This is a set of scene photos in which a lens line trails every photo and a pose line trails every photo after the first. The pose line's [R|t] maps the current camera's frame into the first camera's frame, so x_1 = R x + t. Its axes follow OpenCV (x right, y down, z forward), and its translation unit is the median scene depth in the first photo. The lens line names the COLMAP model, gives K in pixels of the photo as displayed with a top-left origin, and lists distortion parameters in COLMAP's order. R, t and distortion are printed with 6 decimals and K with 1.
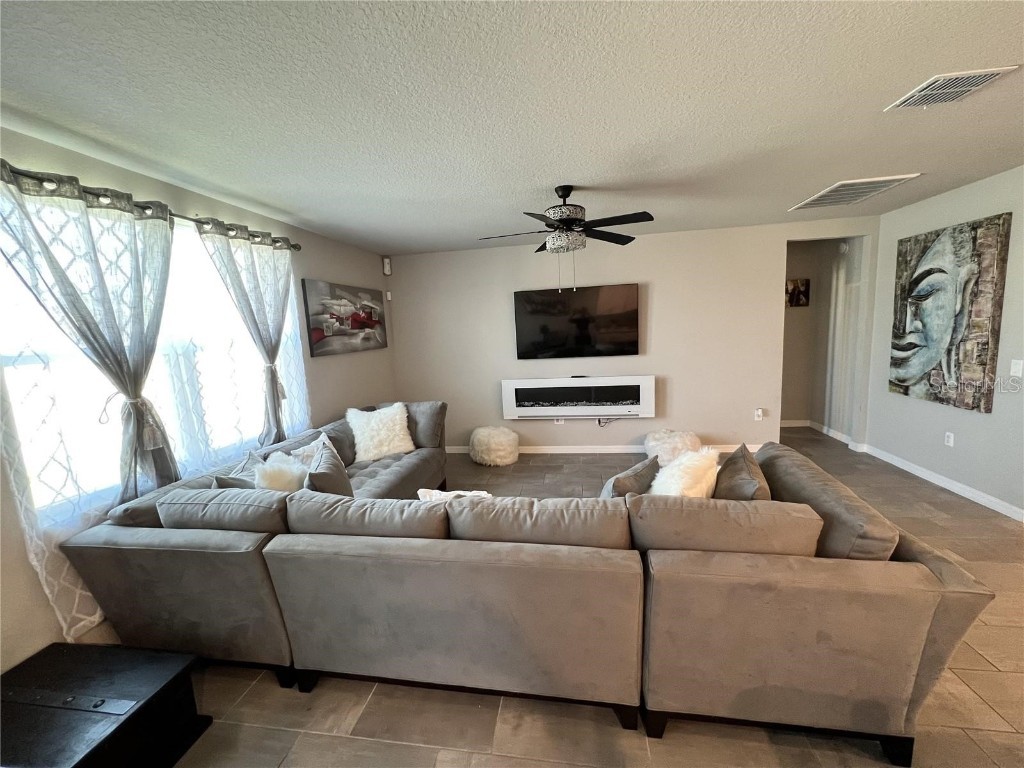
lens RADIAL K [[410.4, 0, 512.0], [0, 410.4, 384.0], [0, 0, 1]] dist [0.000836, -0.000354]
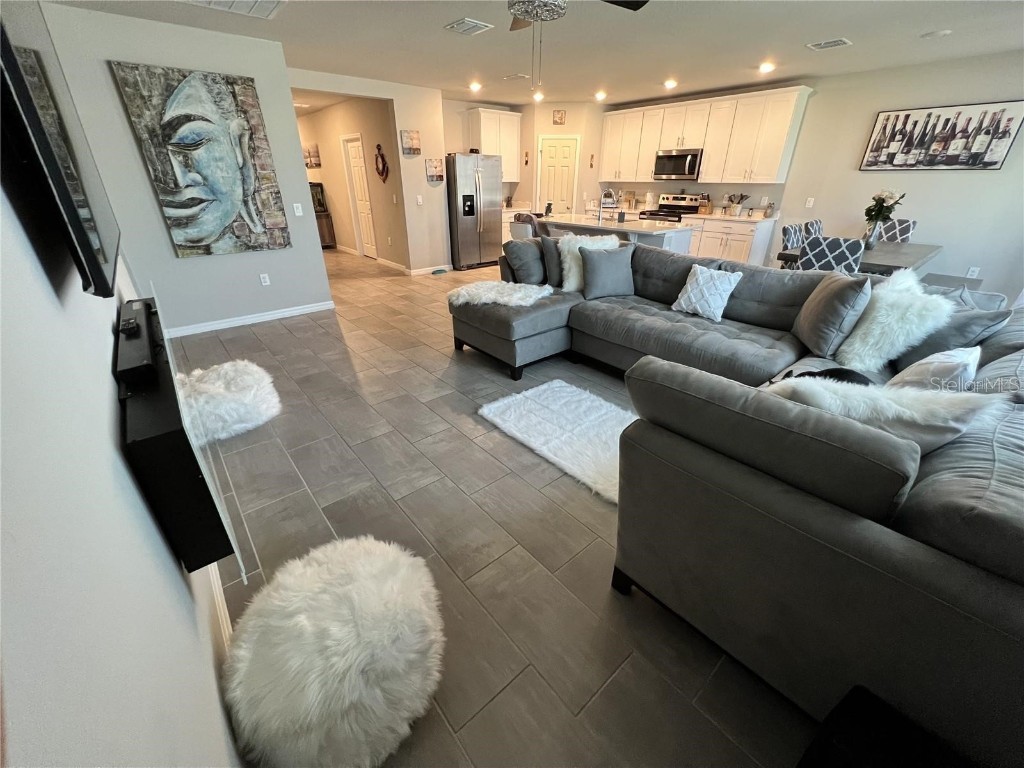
lens RADIAL K [[410.4, 0, 512.0], [0, 410.4, 384.0], [0, 0, 1]] dist [0.000836, -0.000354]
pose [[-0.759369, -0.246418, 0.602194, -0.314186], [0.131620, 0.848202, 0.513058, -0.131359], [-0.637209, 0.468861, -0.611665, 1.376591]]
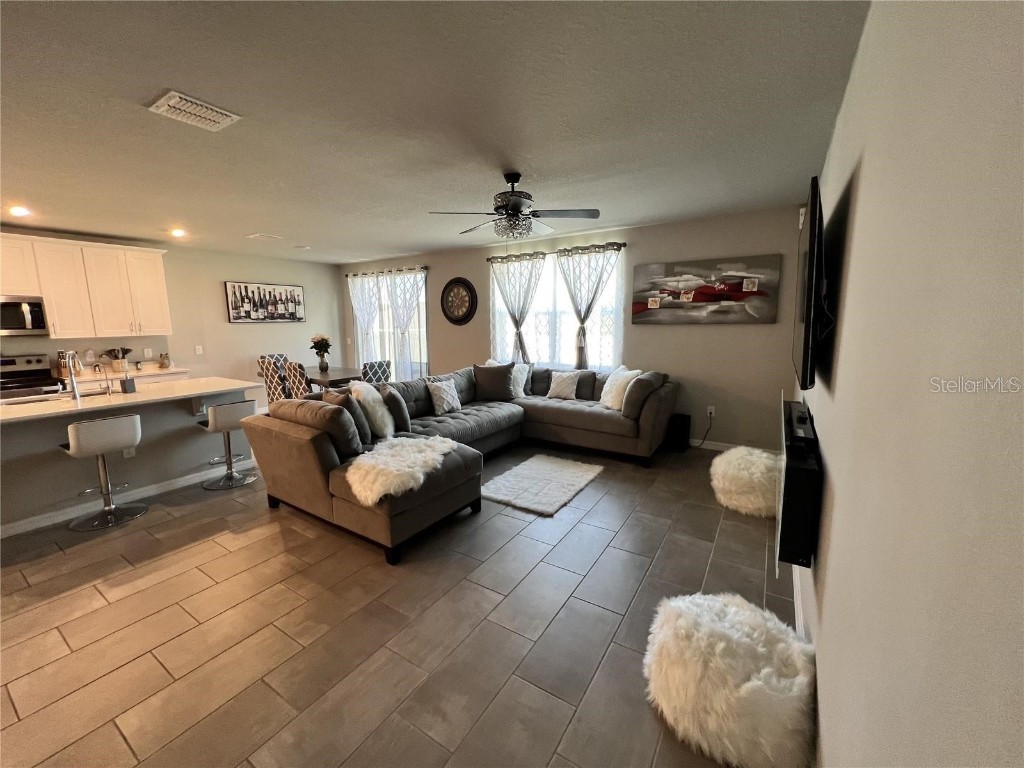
lens RADIAL K [[410.4, 0, 512.0], [0, 410.4, 384.0], [0, 0, 1]] dist [0.000836, -0.000354]
pose [[-0.396502, 0.198479, -0.896321, 0.922367], [-0.098158, 0.961586, 0.256353, -0.182782], [0.912771, 0.189626, -0.361789, 1.164394]]
